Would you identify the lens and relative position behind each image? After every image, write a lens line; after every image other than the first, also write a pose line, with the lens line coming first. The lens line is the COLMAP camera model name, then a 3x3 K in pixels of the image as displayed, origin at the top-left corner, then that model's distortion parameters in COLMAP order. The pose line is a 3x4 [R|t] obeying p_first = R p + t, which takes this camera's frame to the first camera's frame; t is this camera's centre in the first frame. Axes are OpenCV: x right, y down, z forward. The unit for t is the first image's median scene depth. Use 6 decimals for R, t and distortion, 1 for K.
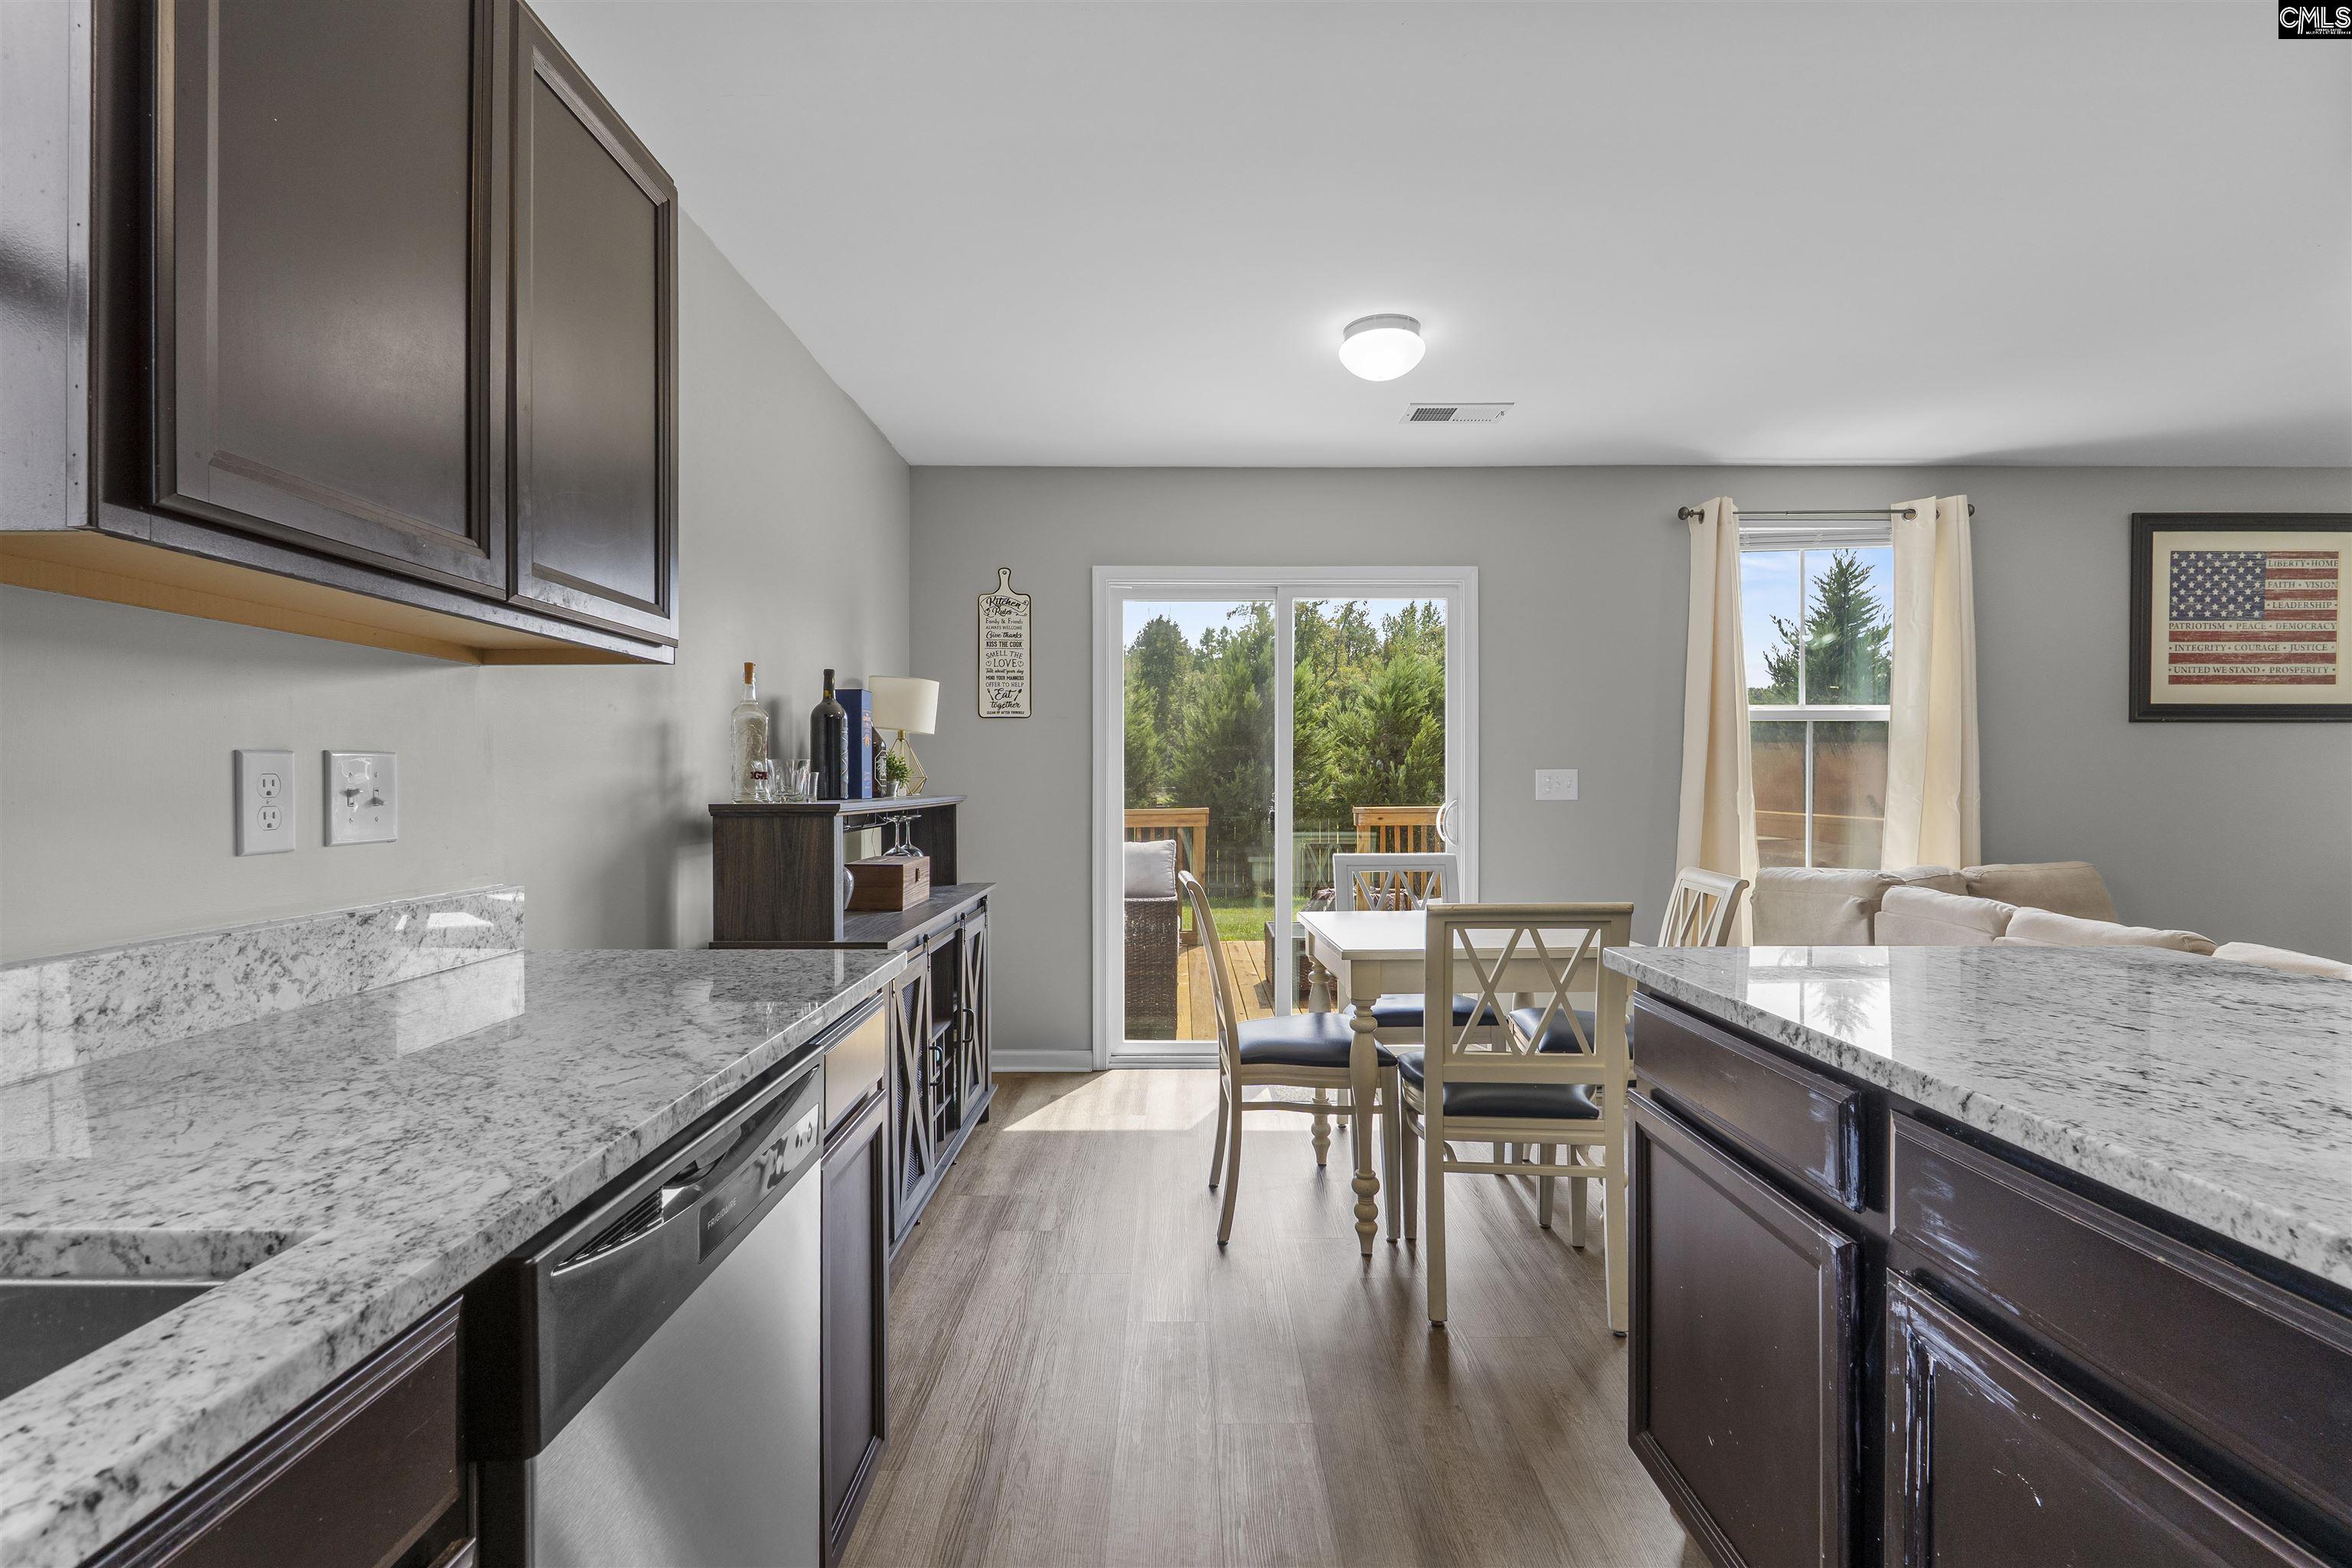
lens RADIAL K [[1087.4, 0, 1176.0], [0, 1087.4, 784.0], [0, 0, 1]] dist [-0.008038, 0.002060]
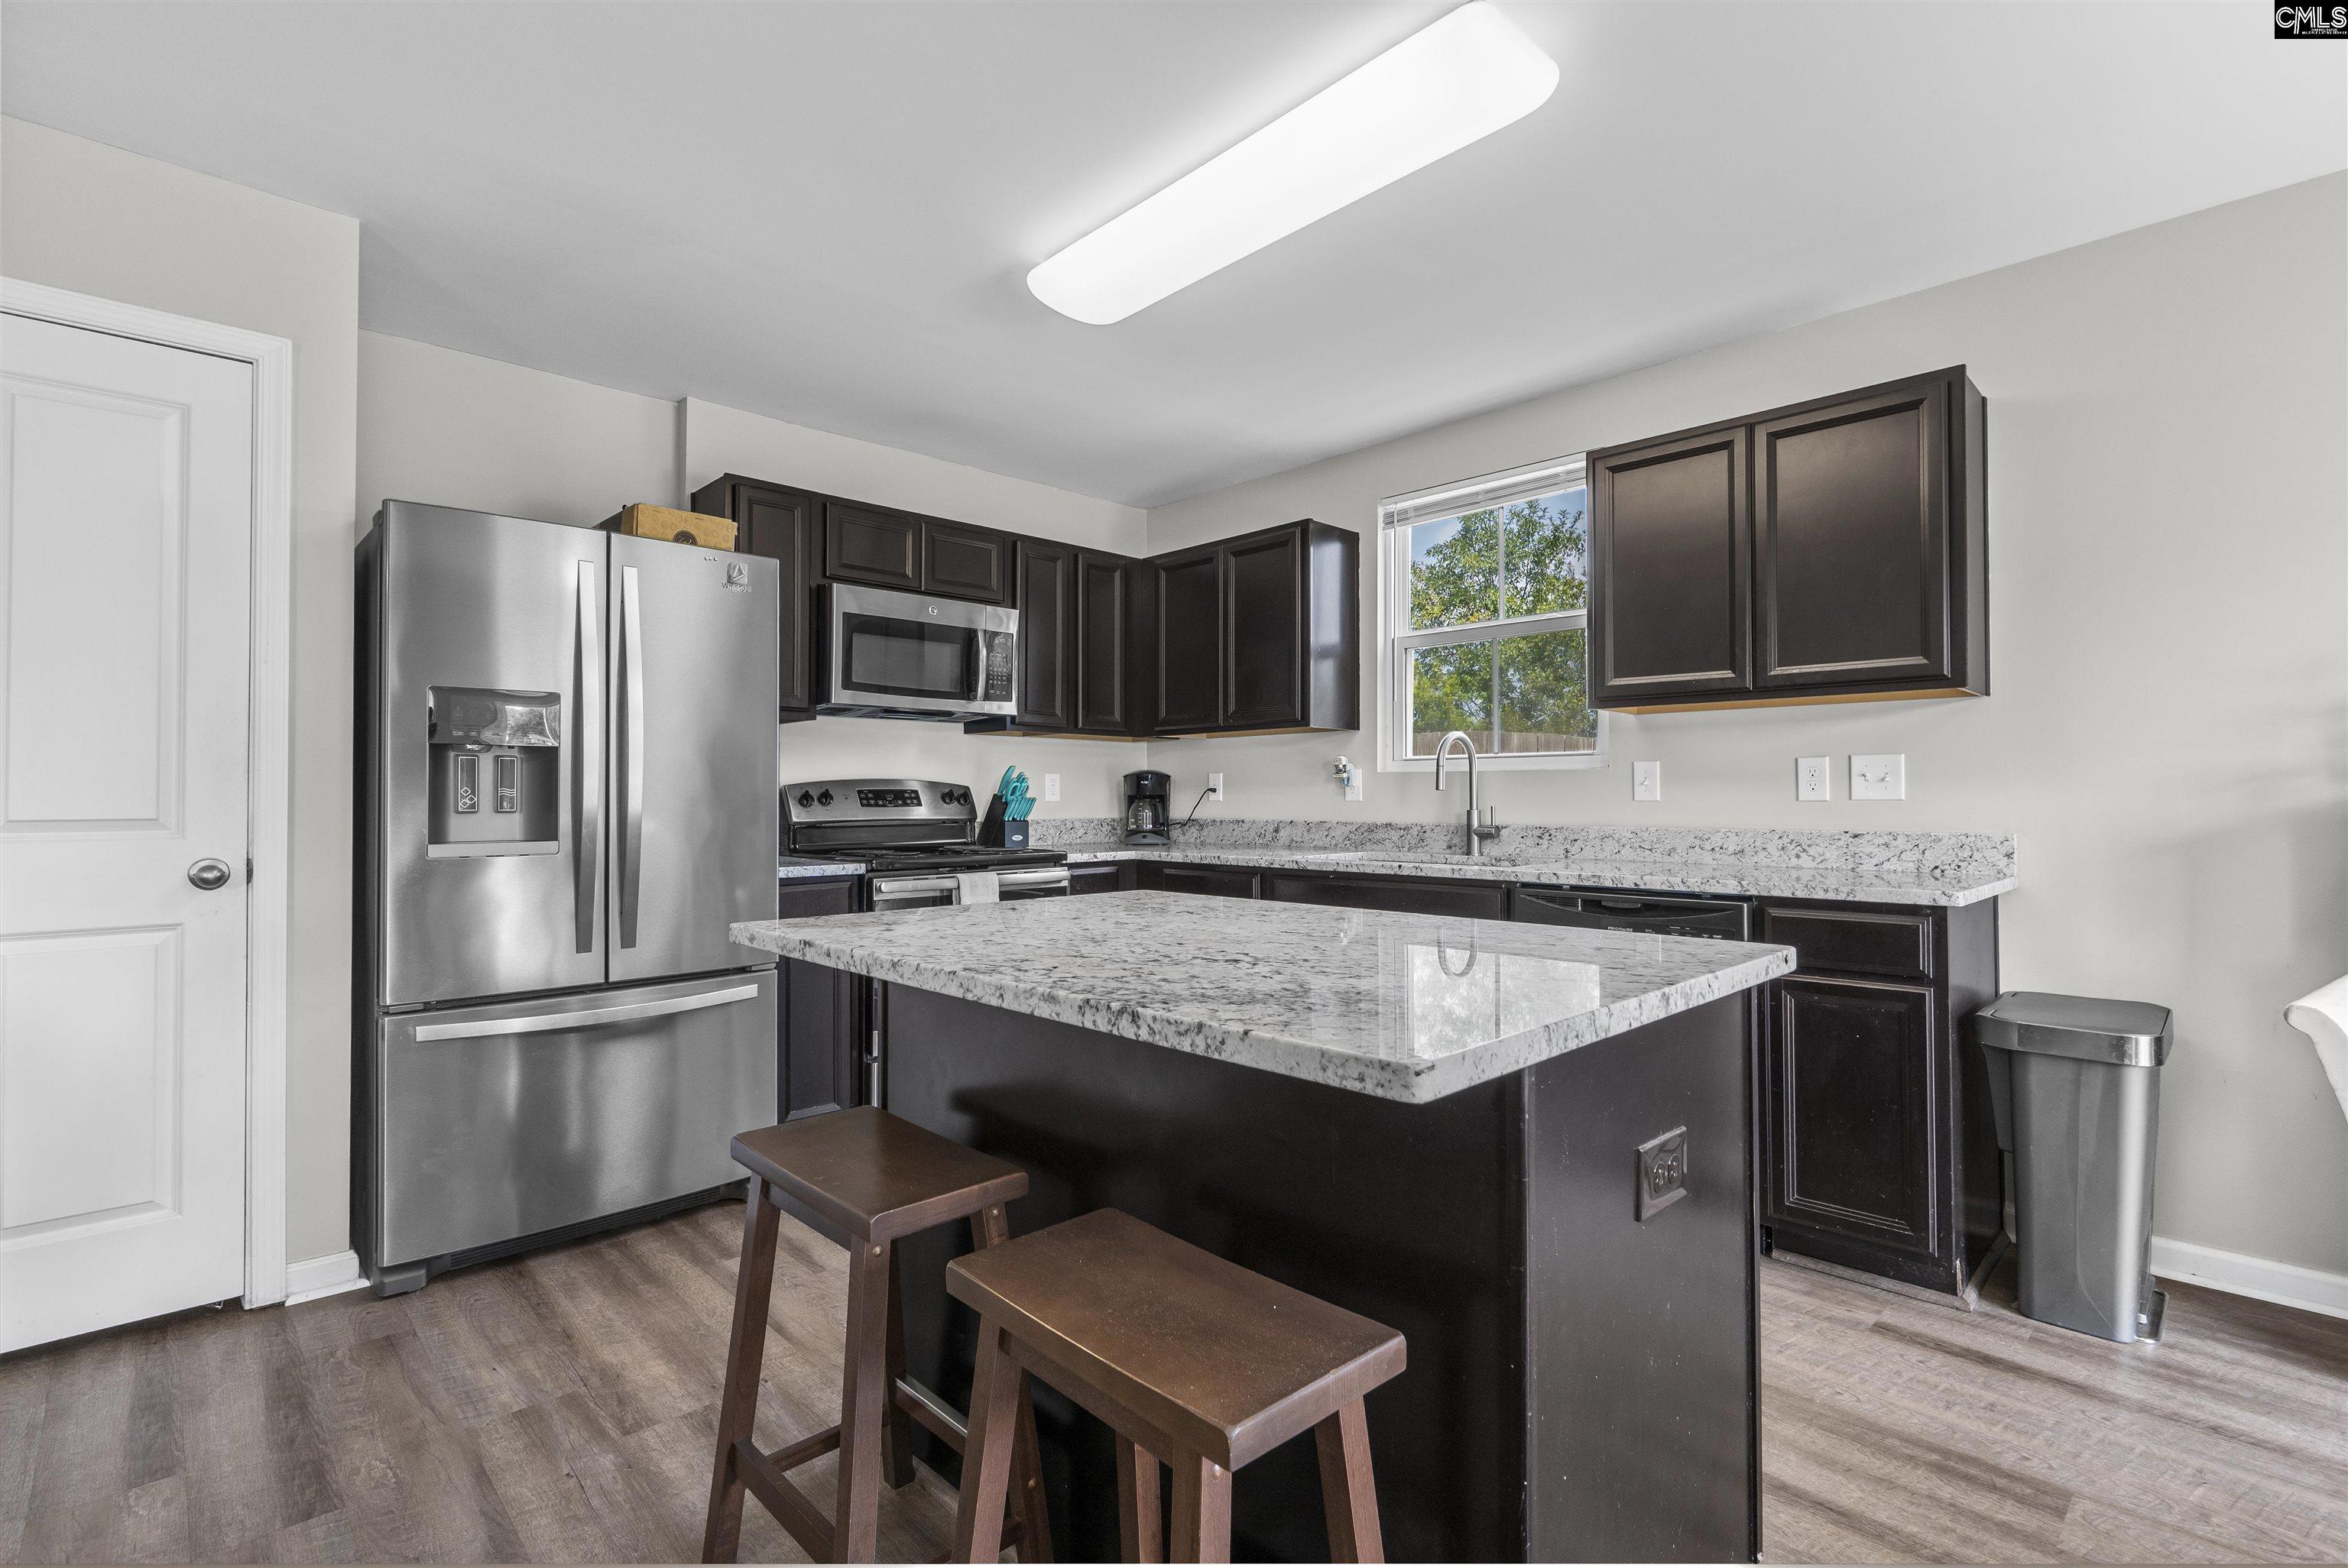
lens RADIAL K [[1085.5, 0, 1174.0], [0, 1085.5, 784.0], [0, 0, 1]] dist [-0.008038, 0.002060]
pose [[-0.723467, -0.006796, -0.690325, 0.520389], [-0.000702, 0.999958, -0.009108, 0.014937], [0.690358, -0.006104, -0.723442, 0.511660]]
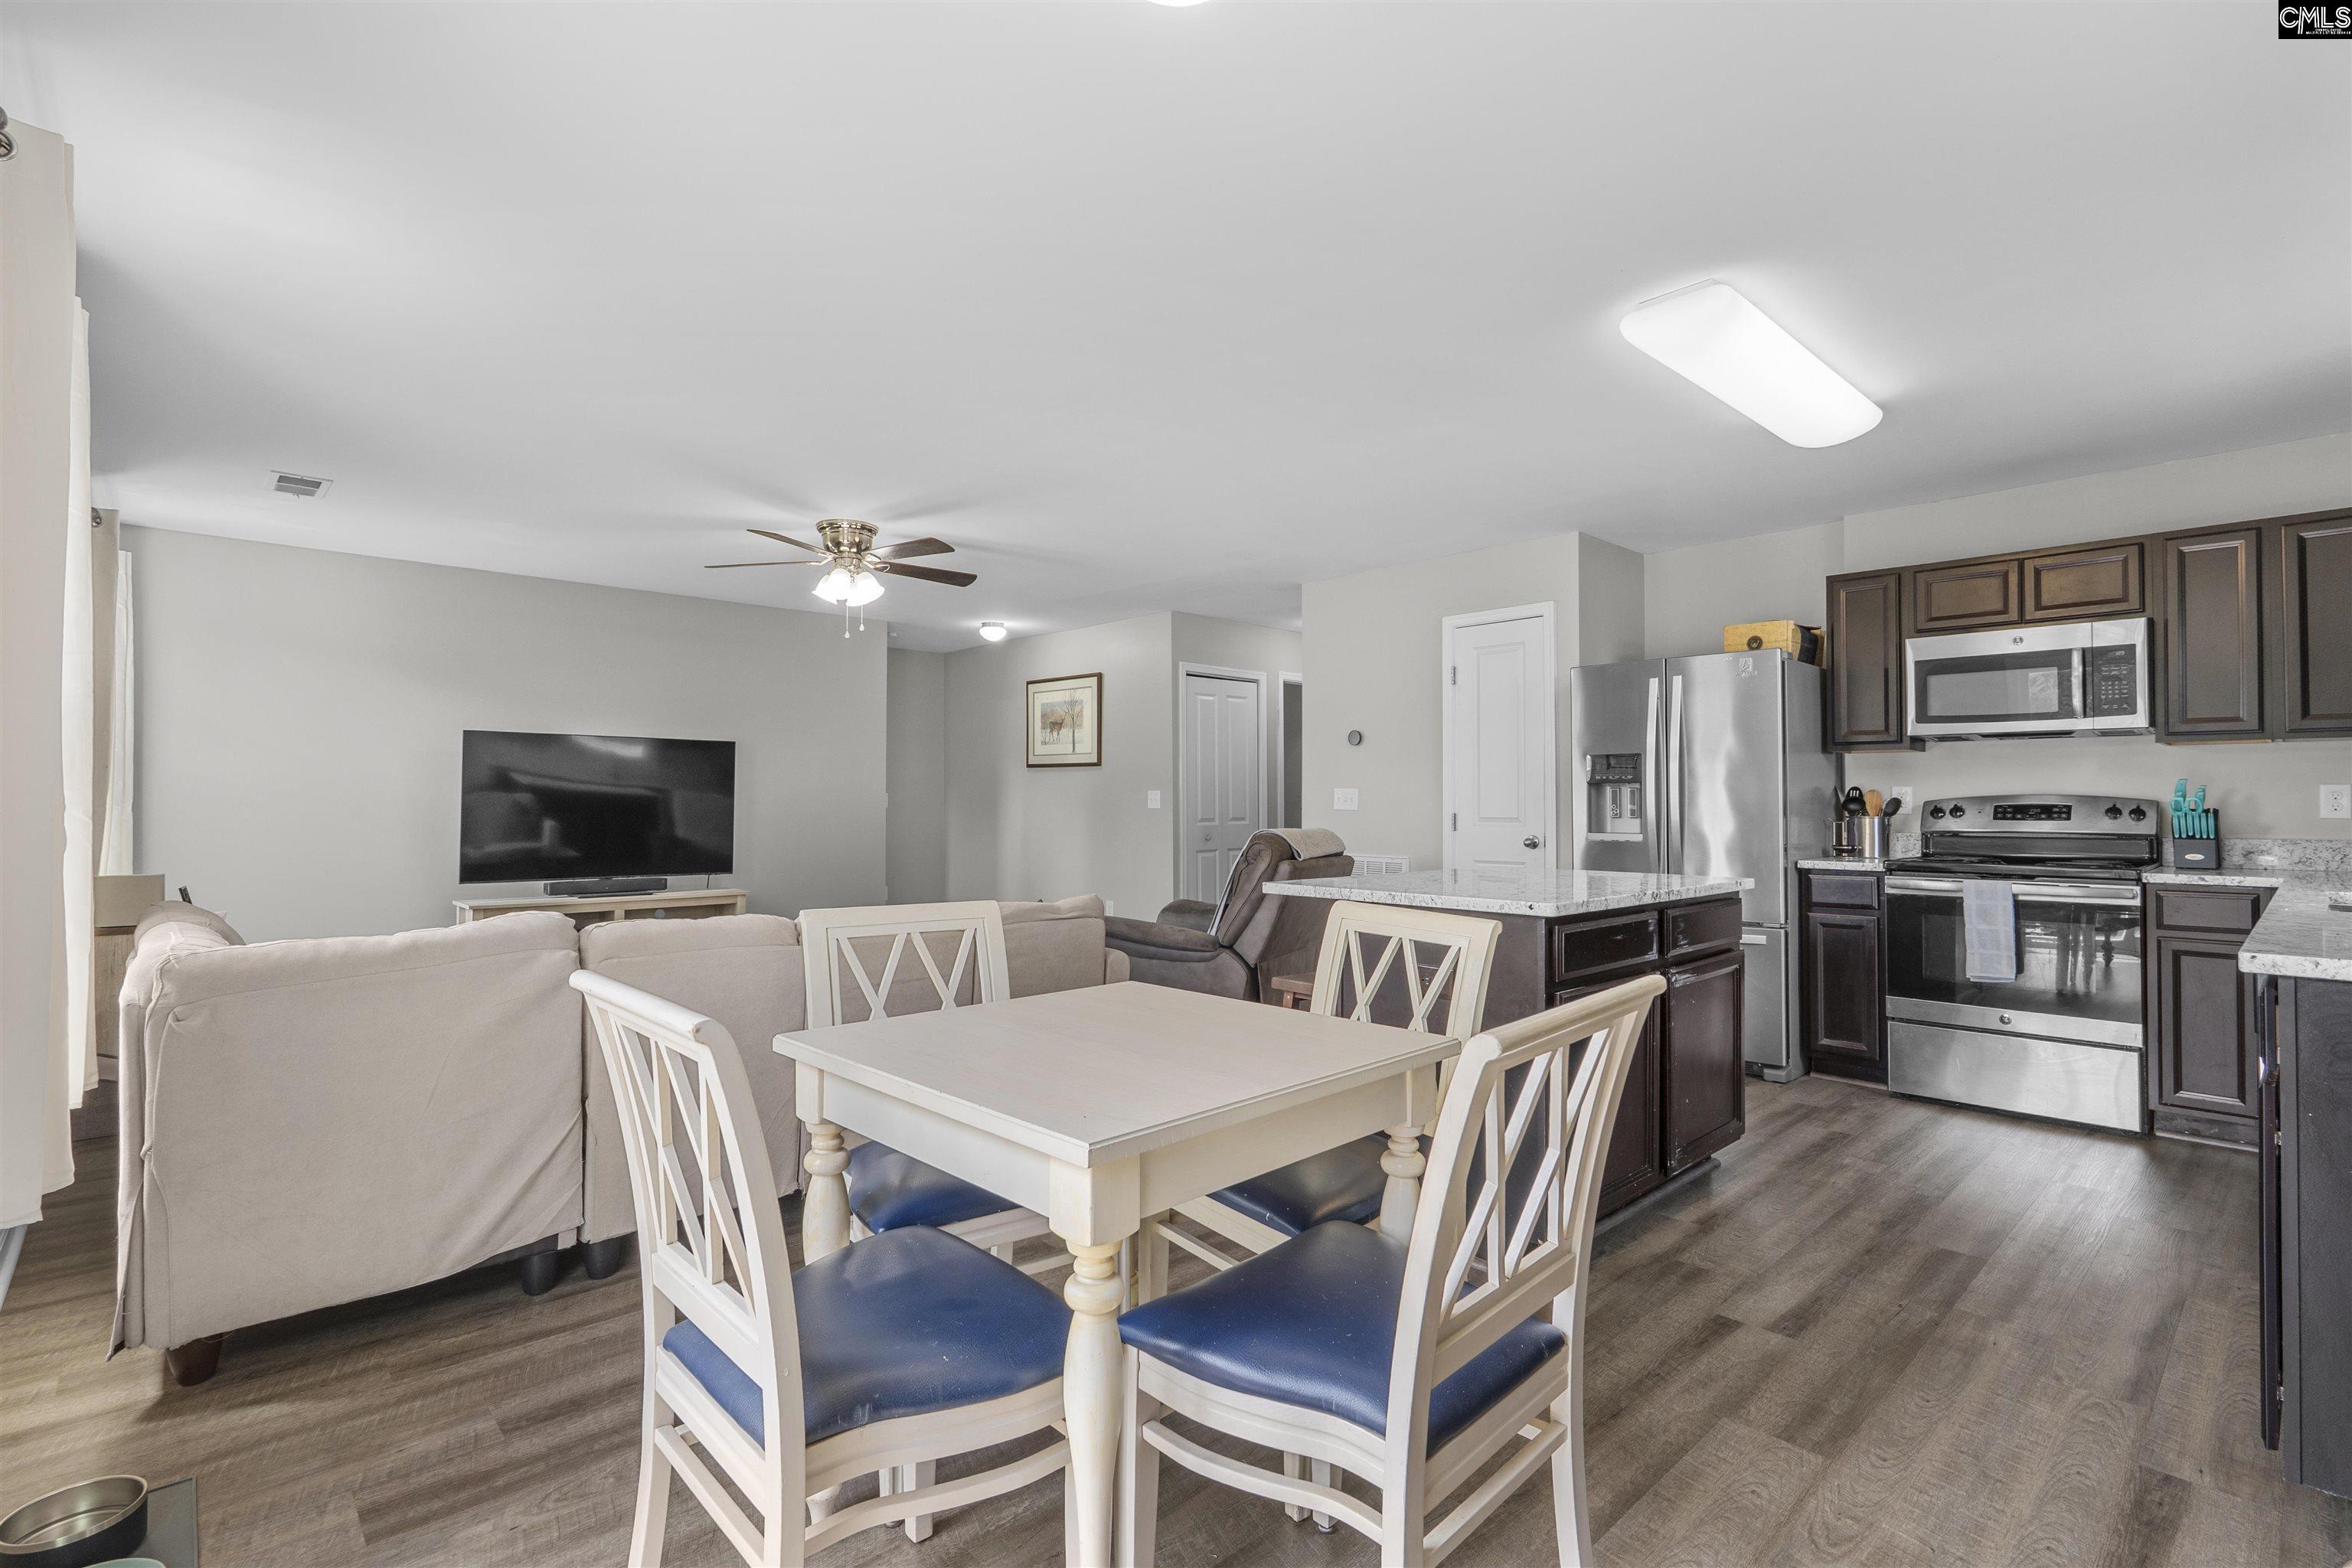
lens RADIAL K [[1087.4, 0, 1176.0], [0, 1087.4, 784.0], [0, 0, 1]] dist [-0.008038, 0.002060]
pose [[-0.681784, 0.012179, 0.731452, -0.127961], [0.001822, 0.999887, -0.014950, 0.006276], [-0.731551, -0.008860, -0.681729, 0.937822]]
